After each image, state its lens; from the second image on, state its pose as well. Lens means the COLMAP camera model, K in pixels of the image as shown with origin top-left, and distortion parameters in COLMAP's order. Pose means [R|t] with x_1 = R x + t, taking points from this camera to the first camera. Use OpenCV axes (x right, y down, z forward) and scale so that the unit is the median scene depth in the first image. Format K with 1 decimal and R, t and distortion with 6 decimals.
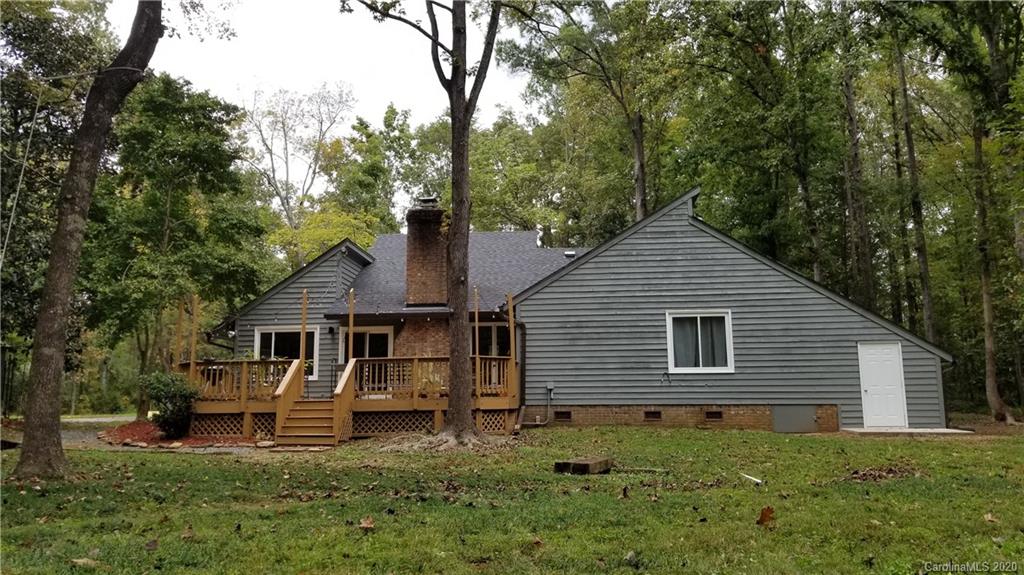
lens RADIAL K [[778.8, 0, 512.0], [0, 778.8, 287.5], [0, 0, 1]] dist [0.128837, -0.258690]
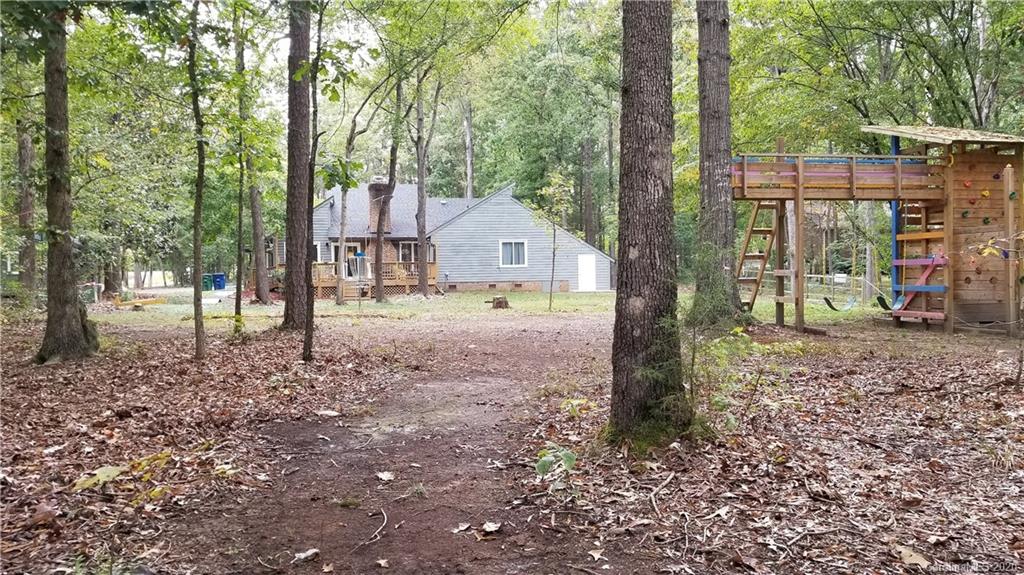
lens RADIAL K [[778.8, 0, 512.0], [0, 778.8, 287.5], [0, 0, 1]] dist [0.128837, -0.258690]
pose [[0.953987, -0.013397, 0.299550, -0.429254], [-0.036758, 0.986242, 0.161171, -0.191910], [-0.297588, -0.164766, 0.940369, -1.099477]]
